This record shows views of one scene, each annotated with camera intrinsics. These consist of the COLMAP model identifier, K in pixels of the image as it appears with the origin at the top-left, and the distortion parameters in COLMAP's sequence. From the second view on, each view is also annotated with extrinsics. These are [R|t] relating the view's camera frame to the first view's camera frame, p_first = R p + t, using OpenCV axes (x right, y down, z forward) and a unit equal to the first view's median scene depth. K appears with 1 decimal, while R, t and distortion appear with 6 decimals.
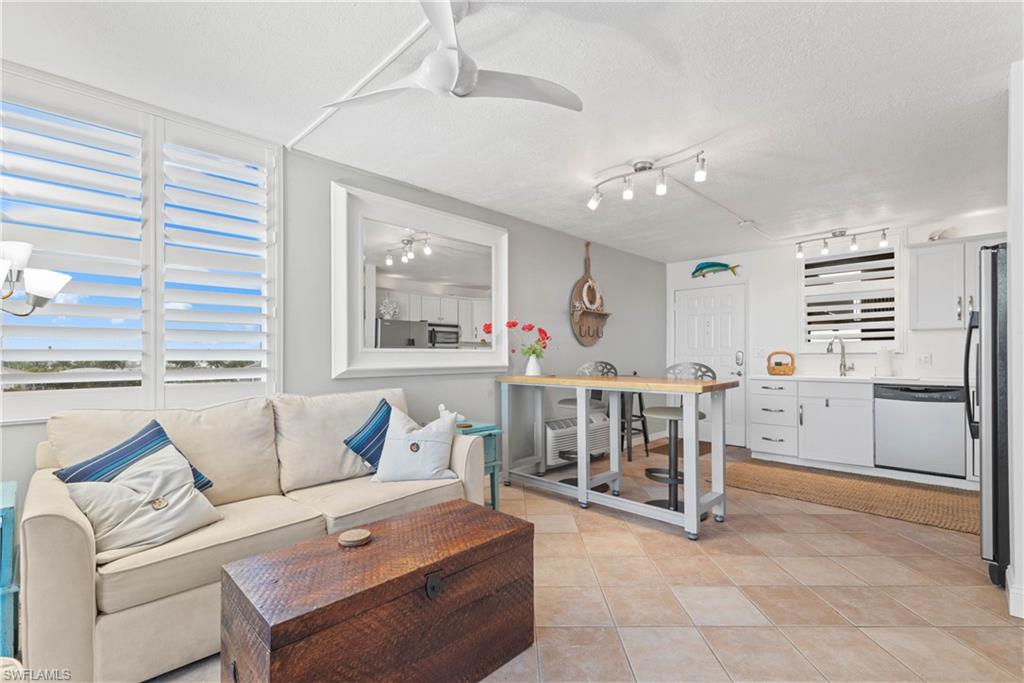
lens RADIAL K [[459.3, 0, 509.8], [0, 459.3, 356.0], [0, 0, 1]] dist [0.012627, -0.000370]
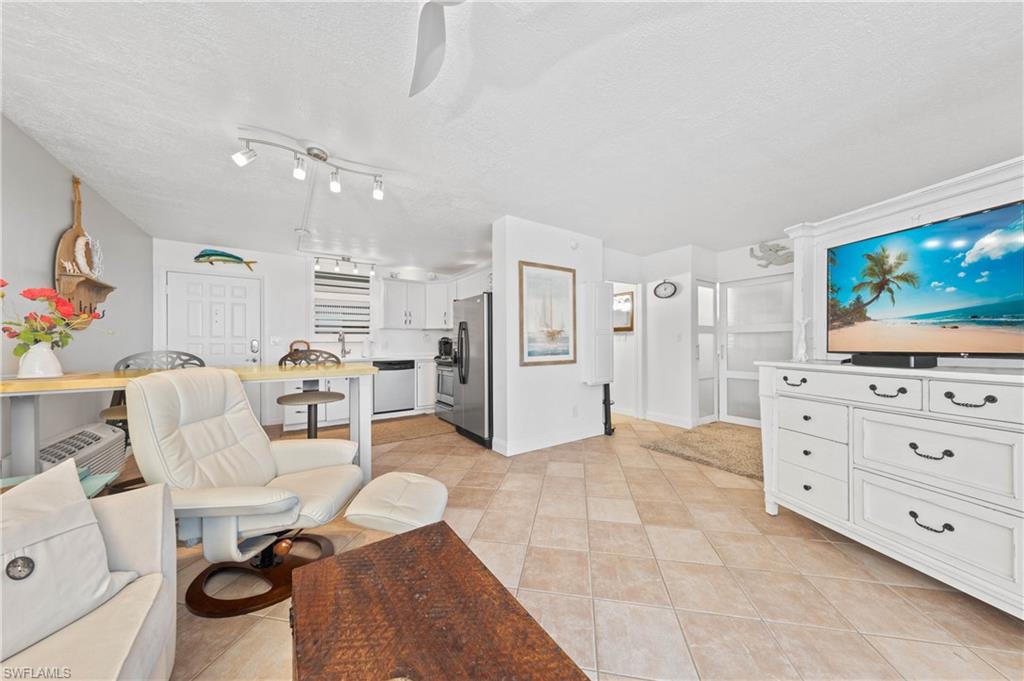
lens RADIAL K [[336.8, 0, 521.4], [0, 336.8, 344.2], [0, 0, 1]] dist [0.006694, -0.000533]
pose [[0.171336, -0.000721, 0.985212, -0.232113], [0.002326, 0.999997, 0.000327, 0.001853], [-0.985210, 0.002236, 0.171338, 0.280707]]
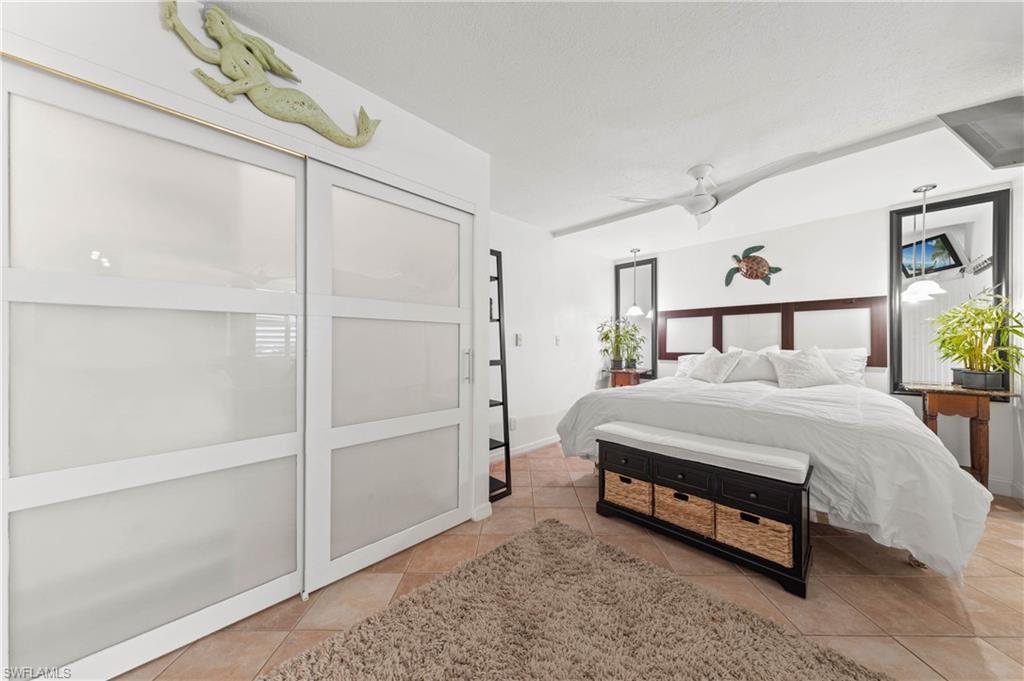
lens RADIAL K [[336.8, 0, 503.8], [0, 336.8, 344.1], [0, 0, 1]] dist [0.006694, -0.000533]
pose [[-0.999649, 0.000293, 0.026509, 0.553358], [0.000278, 1.000000, -0.000590, -0.001448], [-0.026509, -0.000582, -0.999648, 0.057326]]
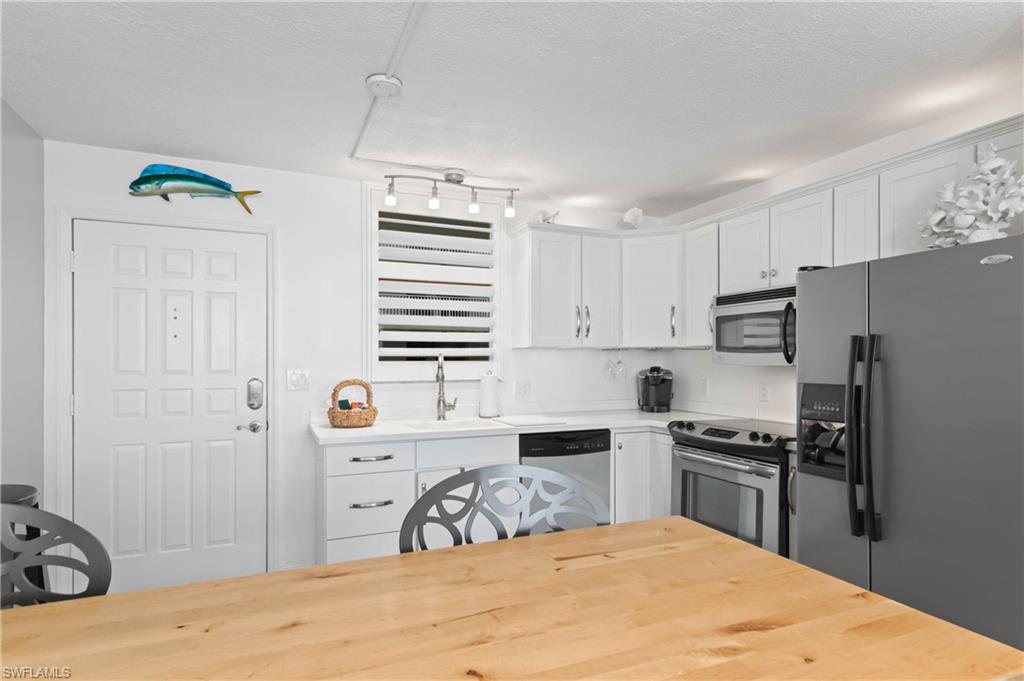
lens RADIAL K [[568.4, 0, 528.6], [0, 568.4, 359.0], [0, 0, 1]] dist [0.005015, 0.001722]
pose [[0.352434, 0.003316, 0.935831, 0.073754], [-0.000119, 0.999994, -0.003498, -0.034004], [-0.935837, 0.001122, 0.352432, 0.658078]]
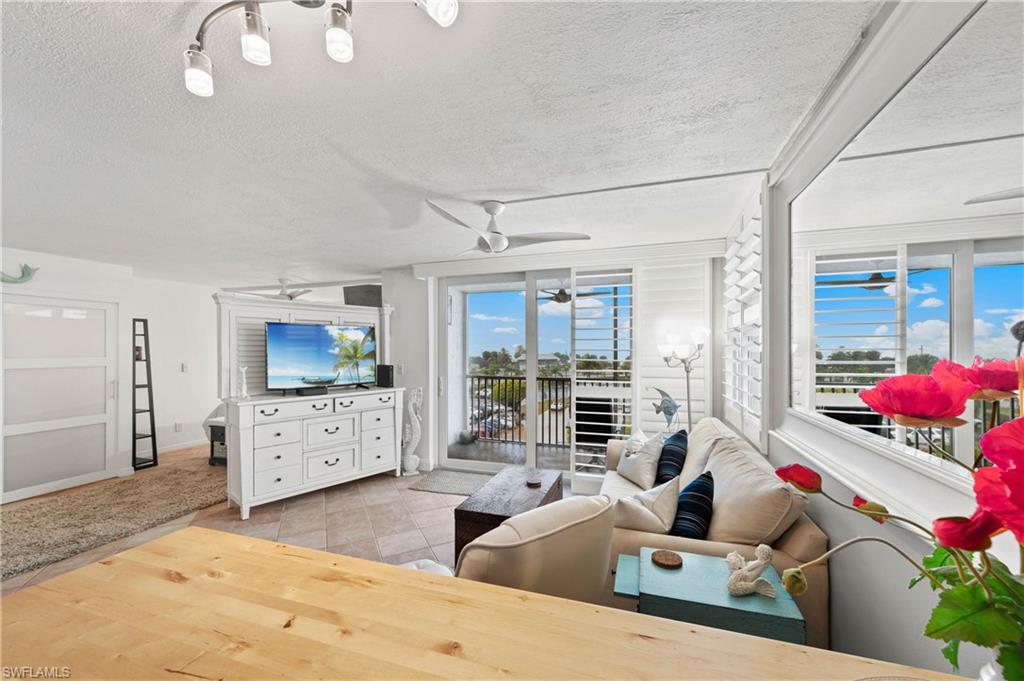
lens RADIAL K [[401.2, 0, 512.8], [0, 401.2, 348.4], [0, 0, 1]] dist [0.006668, -0.000022]
pose [[-0.897746, 0.000873, -0.440513, 0.181489], [0.001772, 0.999997, -0.001629, -0.066760], [0.440510, -0.002243, -0.897745, 0.889972]]
